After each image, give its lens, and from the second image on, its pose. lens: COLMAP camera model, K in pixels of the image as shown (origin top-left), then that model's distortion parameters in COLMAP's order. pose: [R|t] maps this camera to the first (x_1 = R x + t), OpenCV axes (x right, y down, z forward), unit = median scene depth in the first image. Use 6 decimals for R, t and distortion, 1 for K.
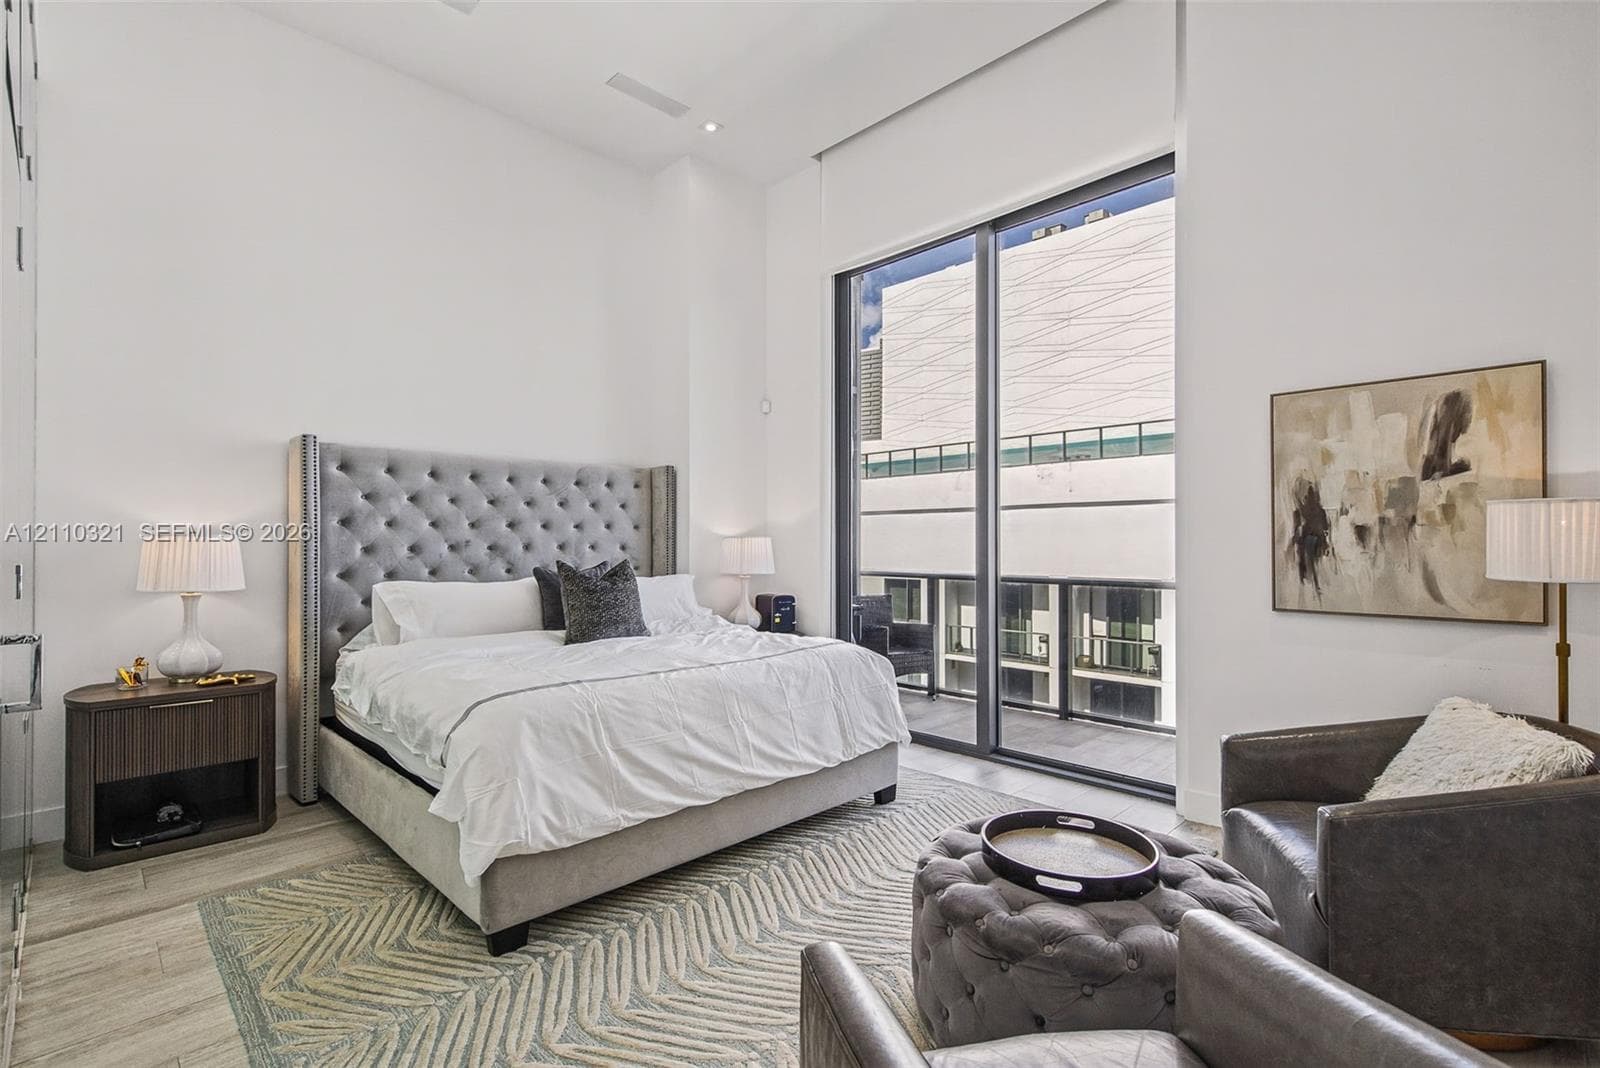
lens RADIAL K [[734.3, 0, 798.9], [0, 734.3, 534.1], [0, 0, 1]] dist [0.002426, -0.000200]
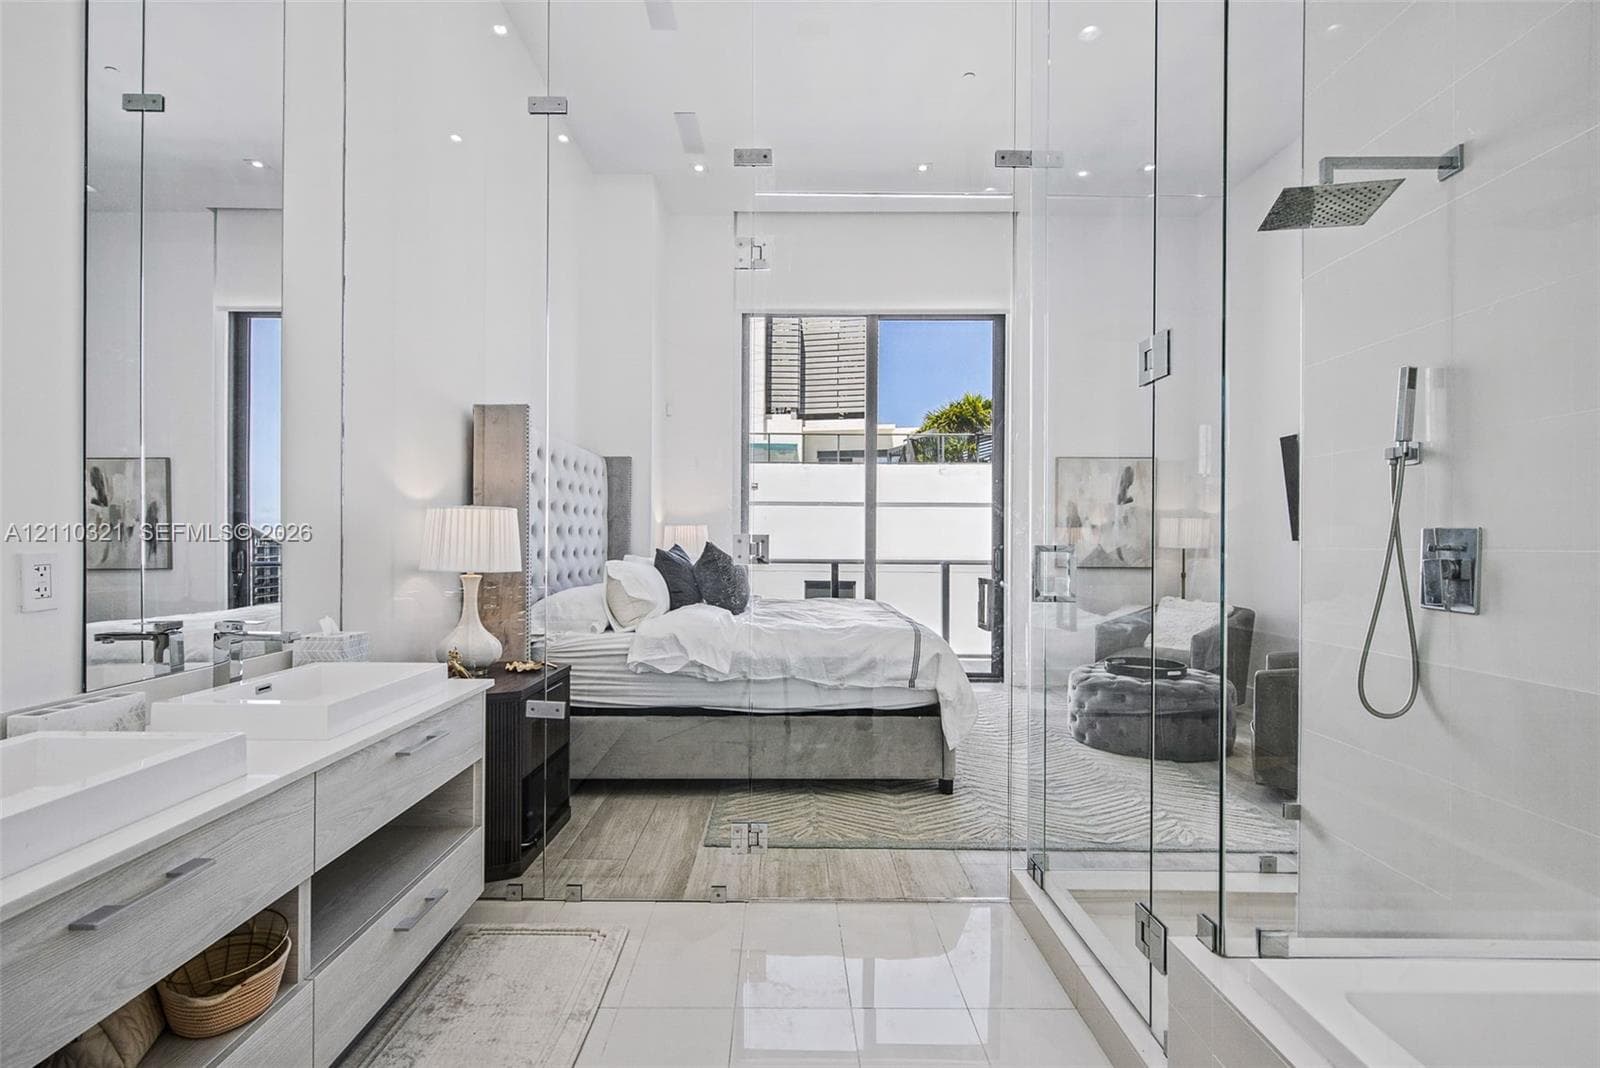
lens RADIAL K [[734.3, 0, 799.5], [0, 734.3, 534.8], [0, 0, 1]] dist [0.002426, -0.000200]
pose [[0.712404, 0.006560, 0.701739, -0.839733], [-0.017968, 0.999799, 0.008895, 0.008133], [-0.701539, -0.018946, 0.712379, 0.062120]]
